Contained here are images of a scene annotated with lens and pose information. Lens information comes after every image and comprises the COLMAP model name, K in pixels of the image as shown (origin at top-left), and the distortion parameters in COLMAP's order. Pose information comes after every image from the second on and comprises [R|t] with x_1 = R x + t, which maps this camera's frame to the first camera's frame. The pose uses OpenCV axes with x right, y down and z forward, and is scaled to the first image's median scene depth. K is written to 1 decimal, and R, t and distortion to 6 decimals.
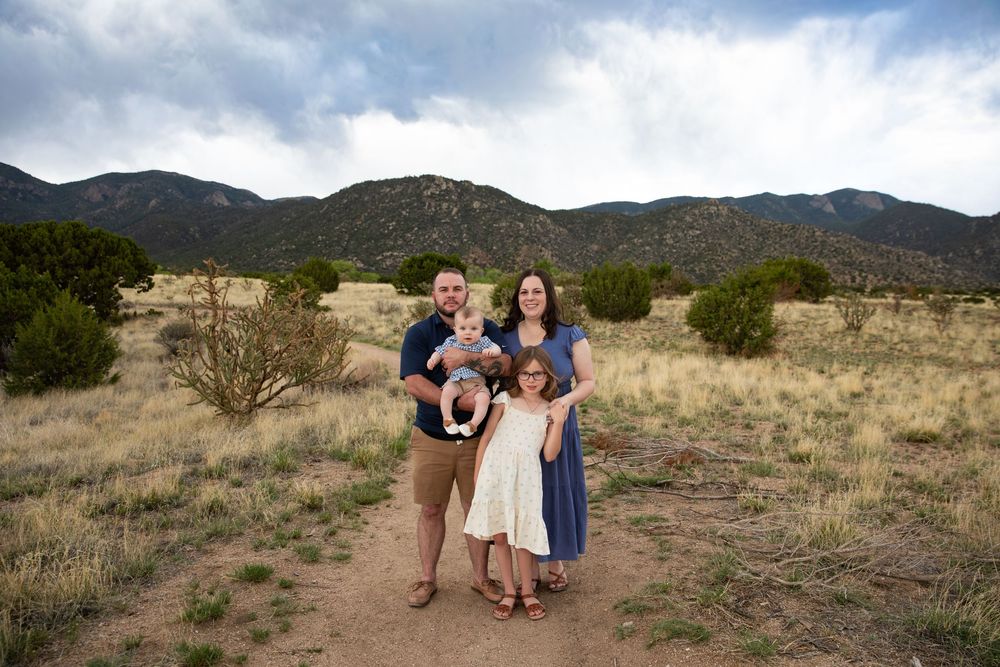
lens RADIAL K [[871.4, 0, 500.0], [0, 871.4, 333.5], [0, 0, 1]] dist [-0.066542, 0.125120]
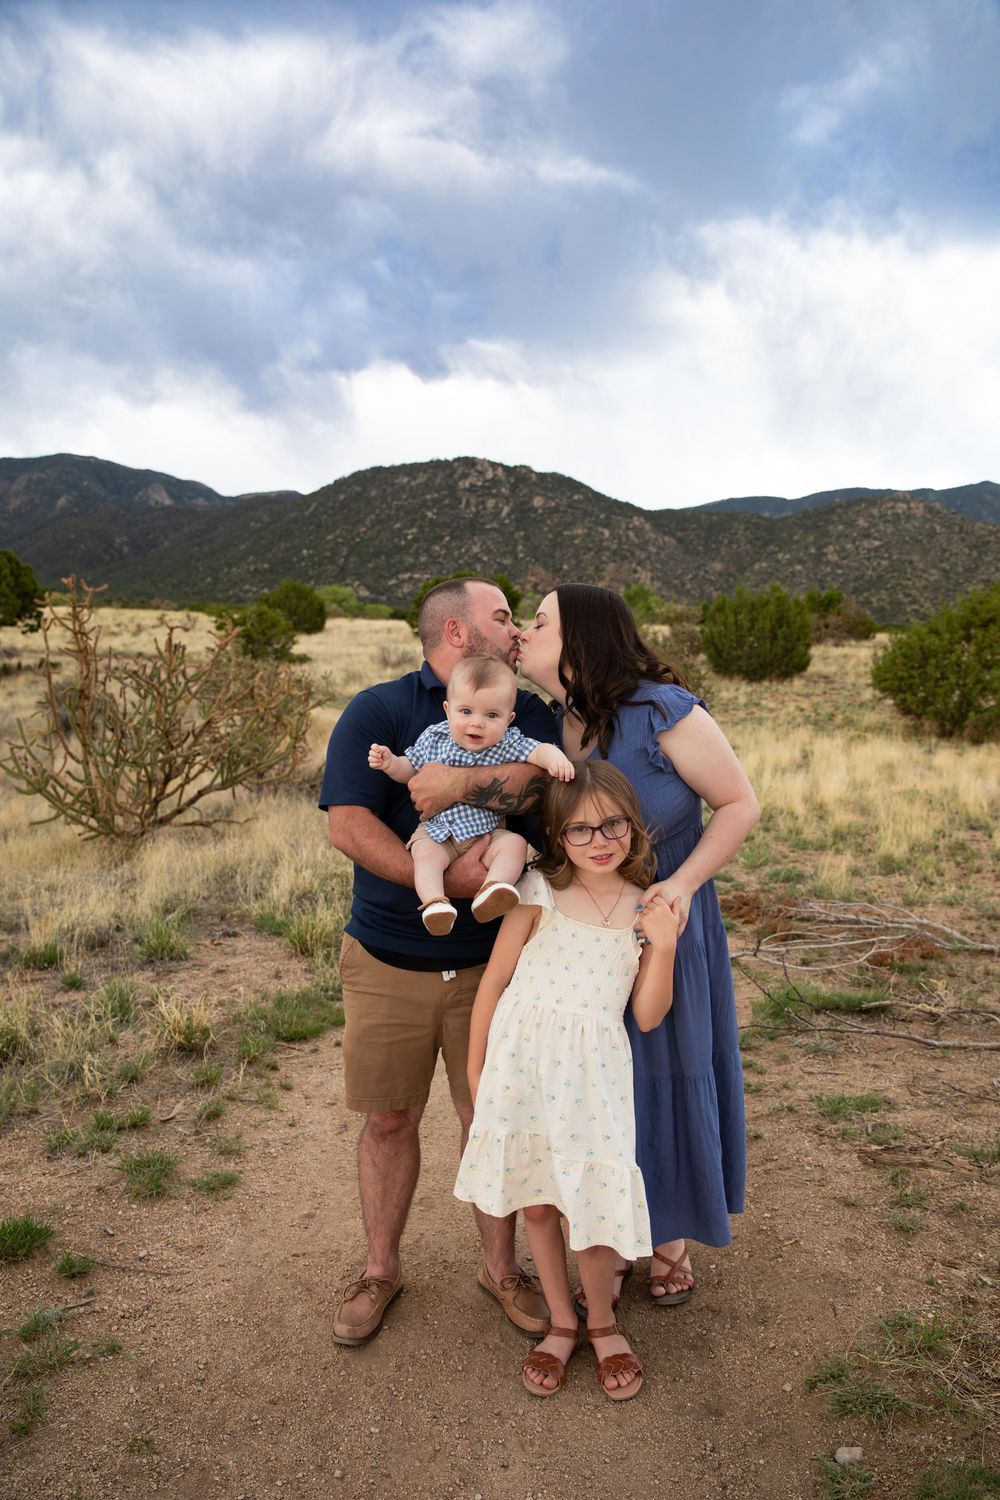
lens RADIAL K [[1212.4, 0, 500.0], [0, 1212.4, 750.0], [0, 0, 1]] dist [-0.057314, 0.007974]
pose [[0.998036, 0.008280, -0.062093, 0.004155], [-0.005324, 0.998851, 0.047617, -0.004396], [0.062416, -0.047193, 0.996934, 0.110100]]
